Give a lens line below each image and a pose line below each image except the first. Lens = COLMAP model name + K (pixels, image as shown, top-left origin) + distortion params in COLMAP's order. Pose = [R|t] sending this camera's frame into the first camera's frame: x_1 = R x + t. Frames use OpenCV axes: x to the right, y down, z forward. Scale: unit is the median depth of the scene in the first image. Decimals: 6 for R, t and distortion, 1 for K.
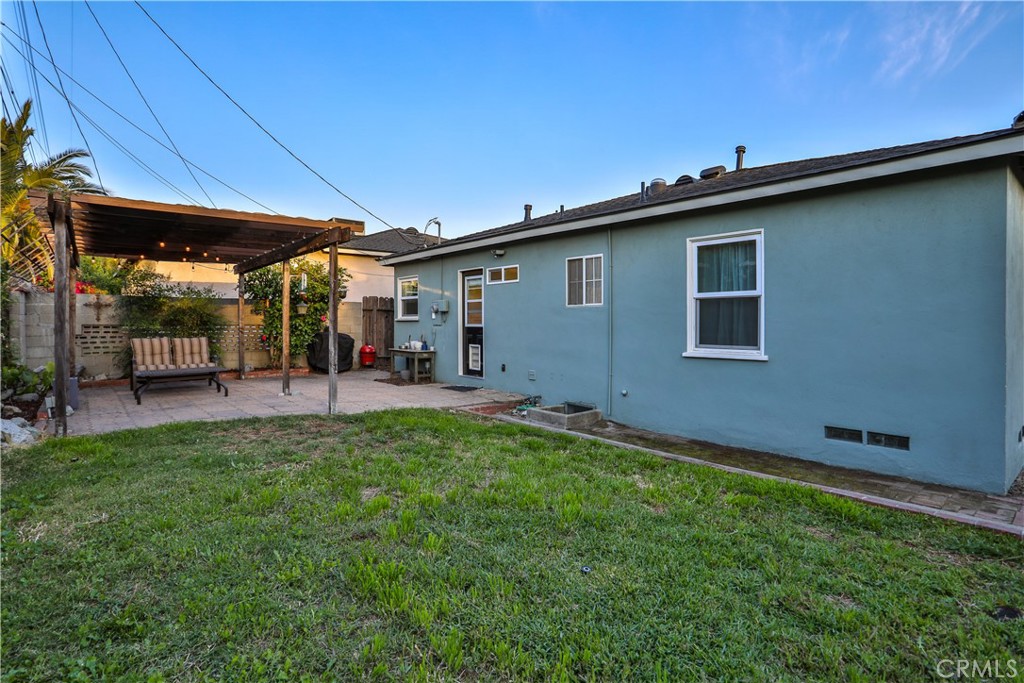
lens RADIAL K [[533.7, 0, 538.5], [0, 533.7, 321.2], [0, 0, 1]] dist [-0.071288, 0.016101]
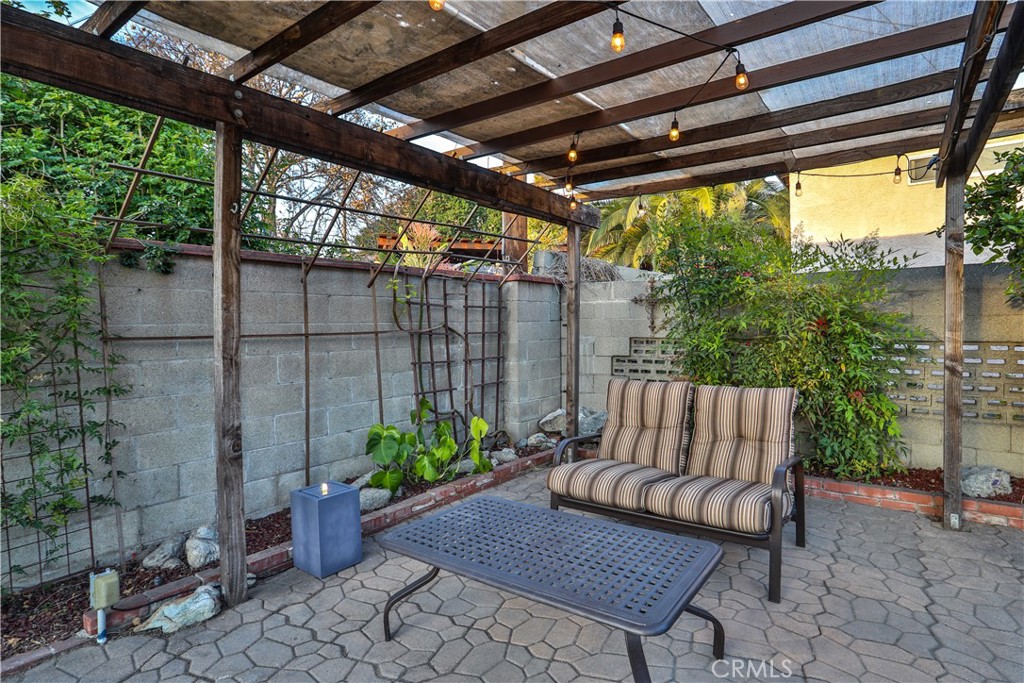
lens RADIAL K [[533.7, 0, 509.6], [0, 533.7, 323.9], [0, 0, 1]] dist [-0.071288, 0.016101]
pose [[0.216012, -0.003902, -0.976383, -0.358443], [-0.001359, 0.999990, -0.004297, -0.004885], [0.976390, 0.002255, 0.216005, 0.733925]]
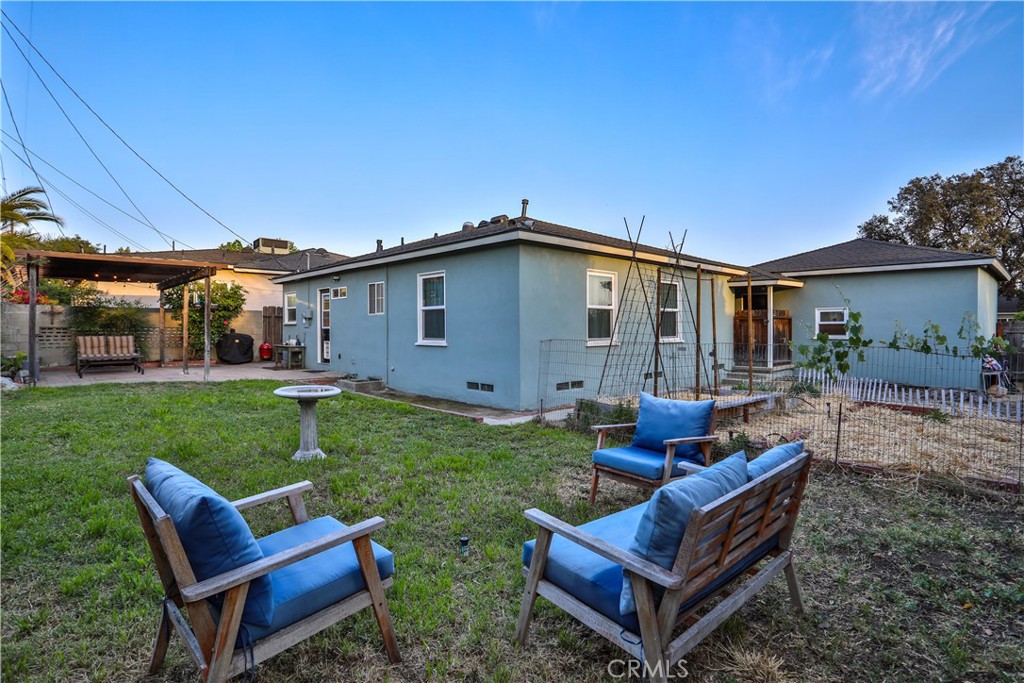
lens RADIAL K [[533.7, 0, 549.0], [0, 533.7, 320.5], [0, 0, 1]] dist [-0.071288, 0.016101]
pose [[0.997378, -0.000434, 0.072363, 0.372279], [0.001283, 0.999931, -0.011681, 0.006156], [-0.072353, 0.011743, 0.997310, -0.452426]]
